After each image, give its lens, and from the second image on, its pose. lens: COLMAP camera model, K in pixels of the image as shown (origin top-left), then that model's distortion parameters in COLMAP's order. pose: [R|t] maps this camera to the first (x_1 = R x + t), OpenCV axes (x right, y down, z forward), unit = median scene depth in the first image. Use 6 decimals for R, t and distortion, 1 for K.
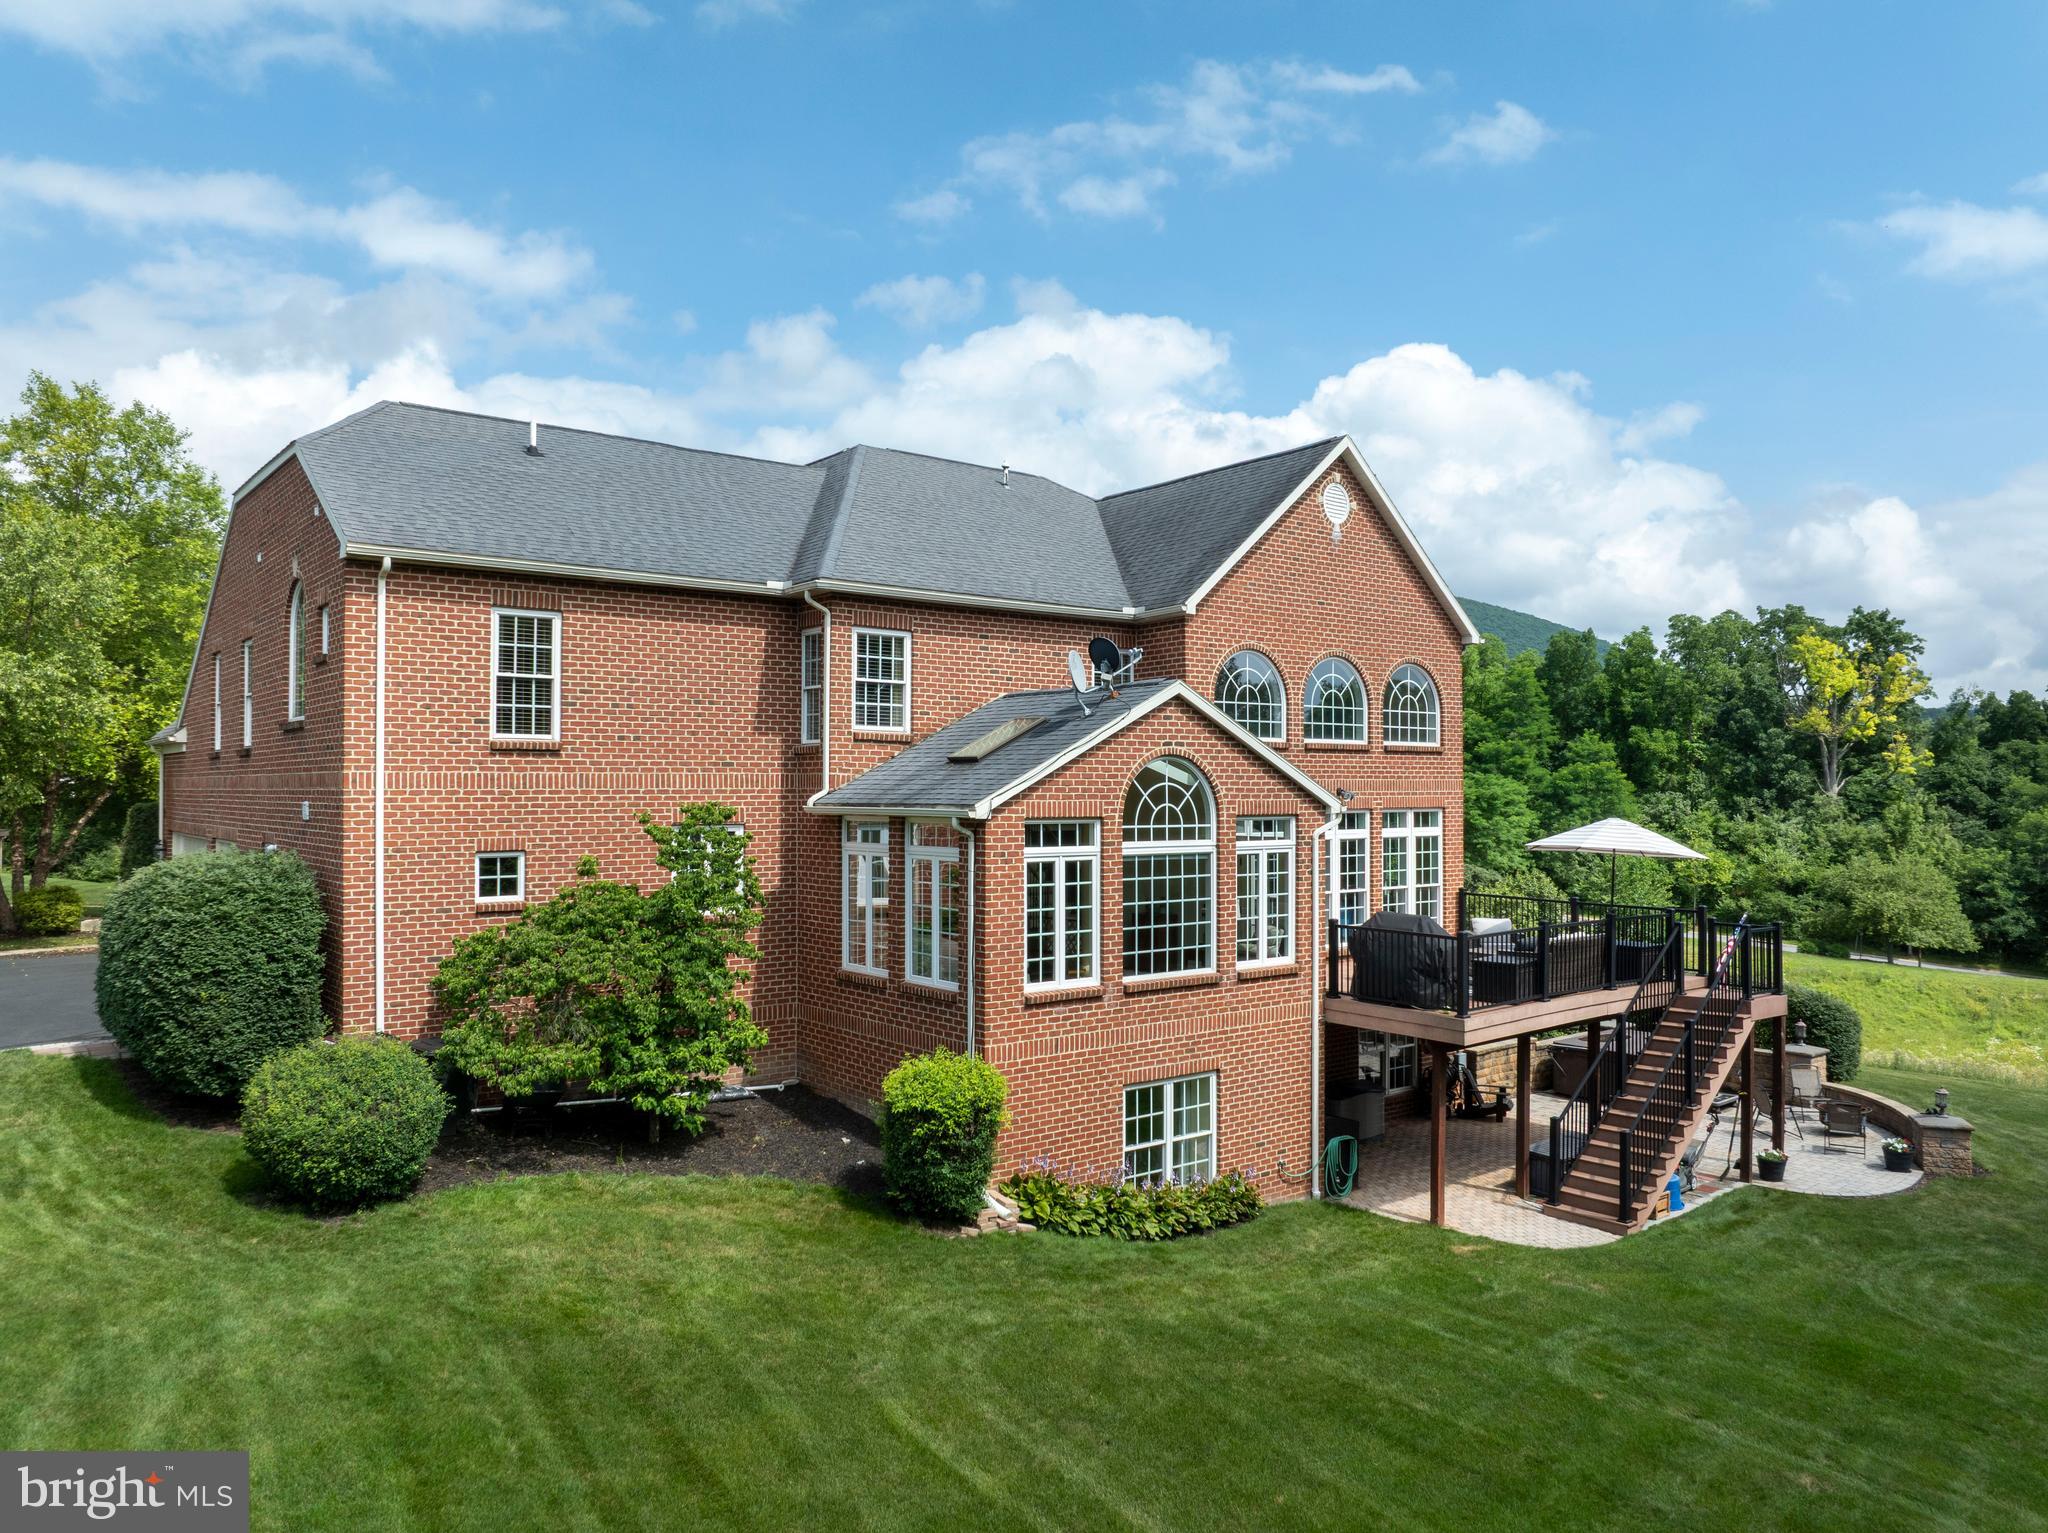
lens RADIAL K [[1429.1, 0, 1027.2], [0, 1429.1, 774.7], [0, 0, 1]] dist [-0.065565, 0.039150]
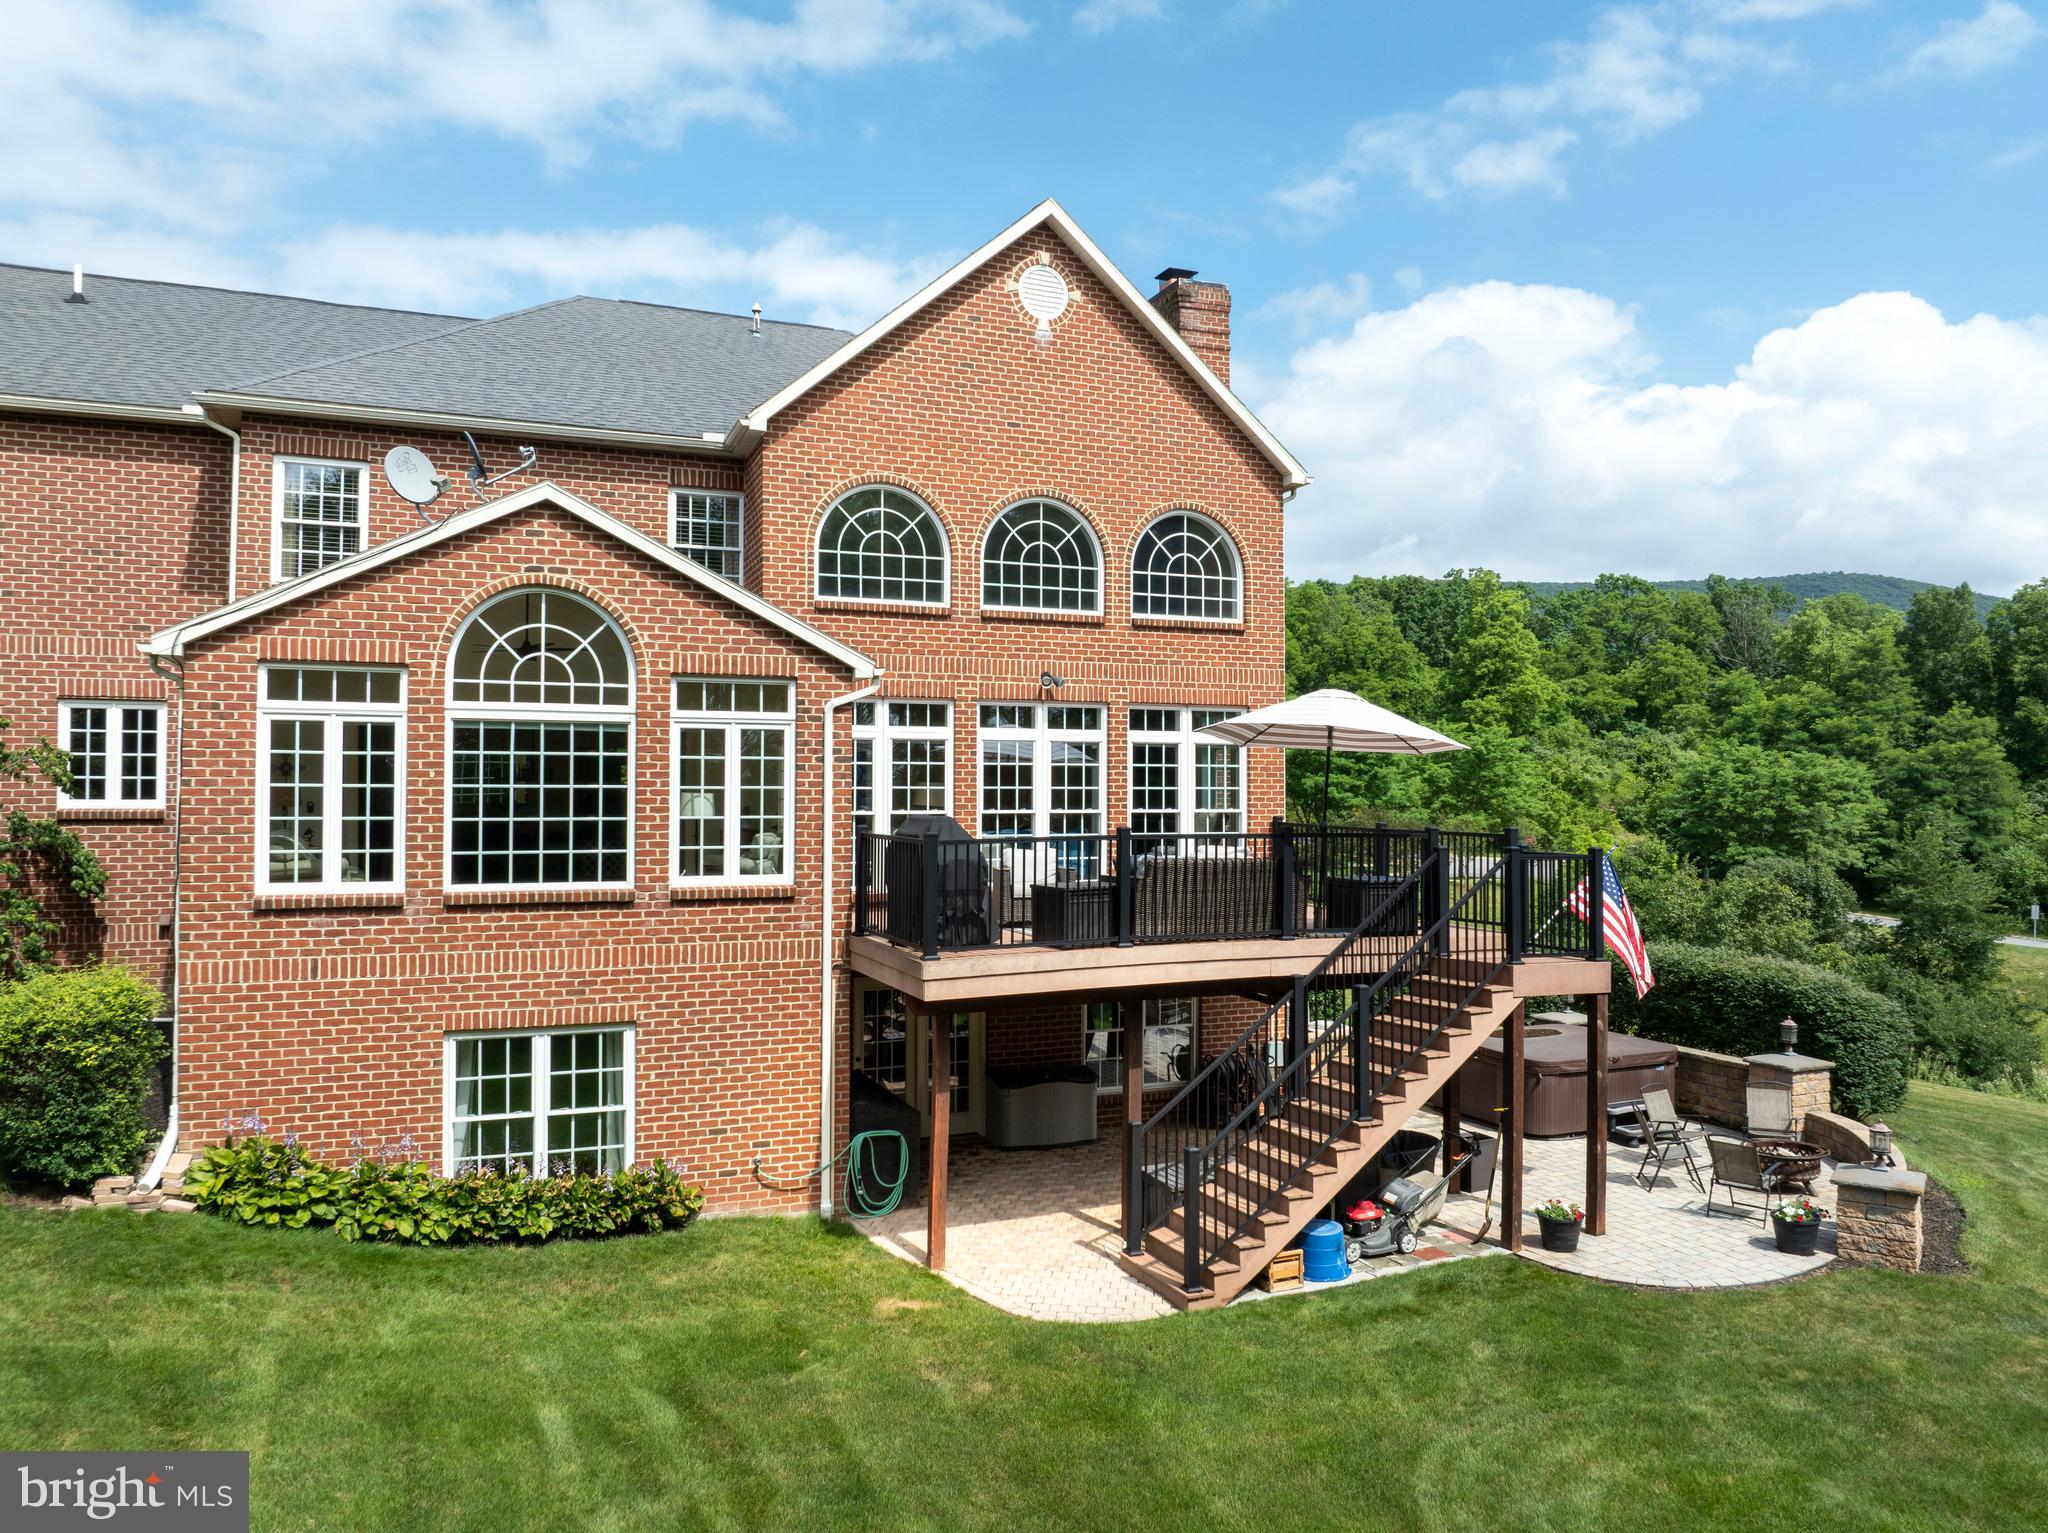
lens RADIAL K [[1439.0, 0, 1037.3], [0, 1439.0, 776.8], [0, 0, 1]] dist [-0.028199, 0.001735]
pose [[0.966527, -0.001319, -0.256560, 0.494778], [0.000774, 0.999997, -0.002223, 0.079642], [0.256562, 0.001950, 0.966526, 0.327998]]
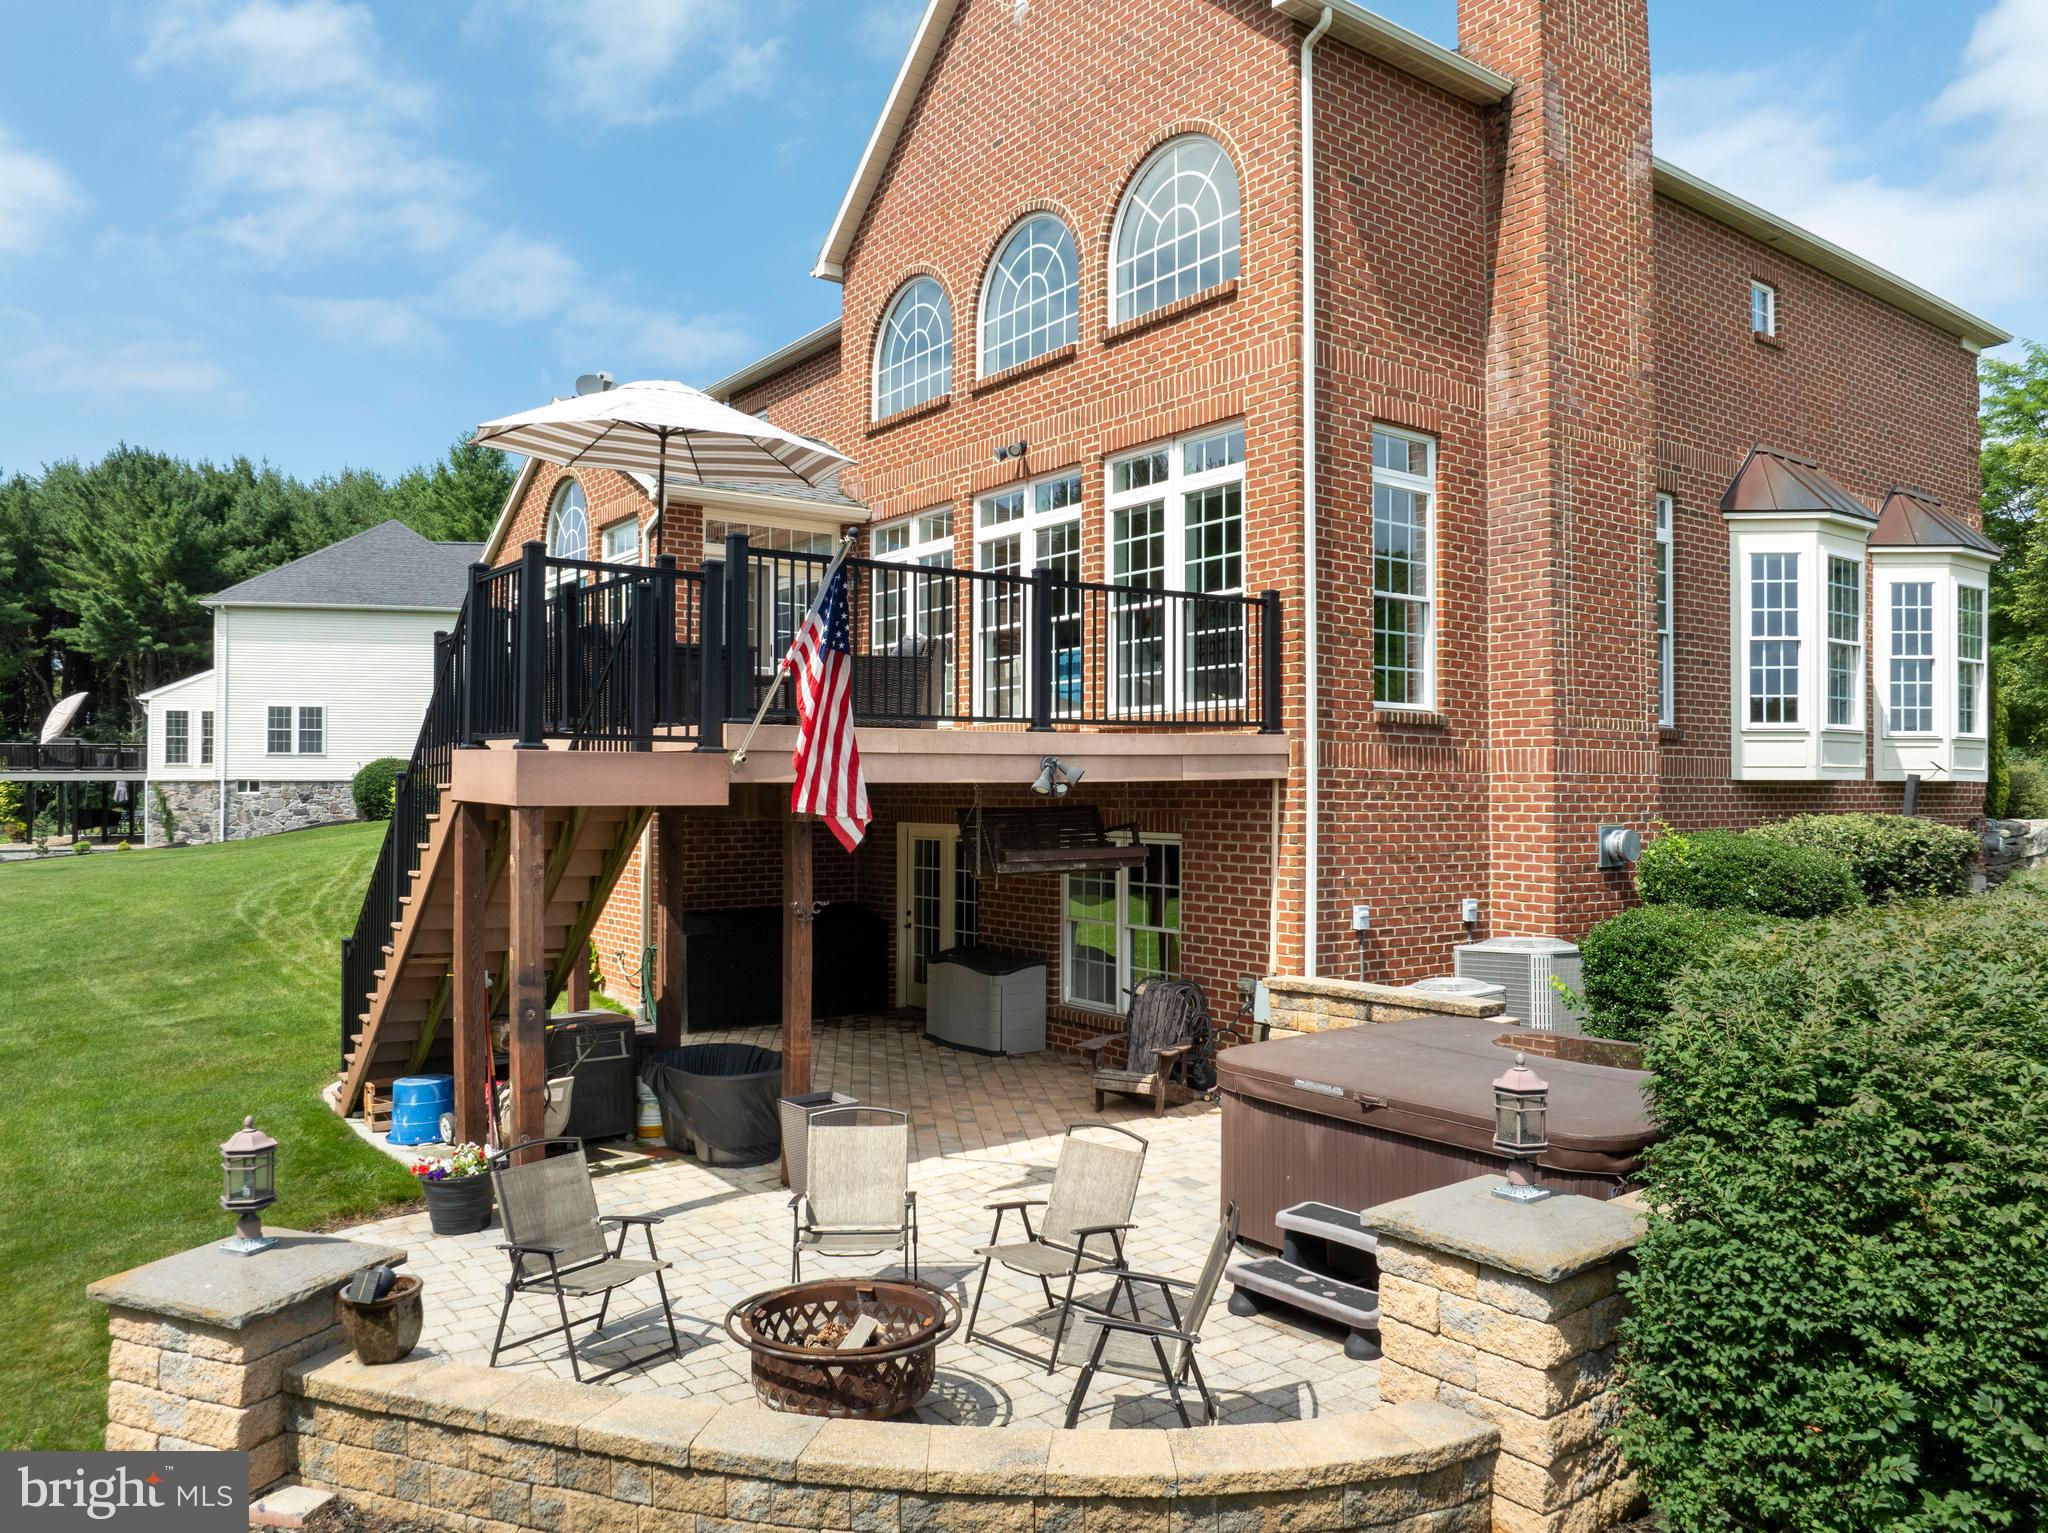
lens RADIAL K [[1455.3, 0, 1024.0], [0, 1455.3, 766.5], [0, 0, 1]] dist [-0.042557, 0.006842]
pose [[-0.027653, -0.014059, -0.999519, 0.970634], [0.011059, 0.999836, -0.014370, 0.180093], [0.999556, -0.011451, -0.027493, 1.230015]]
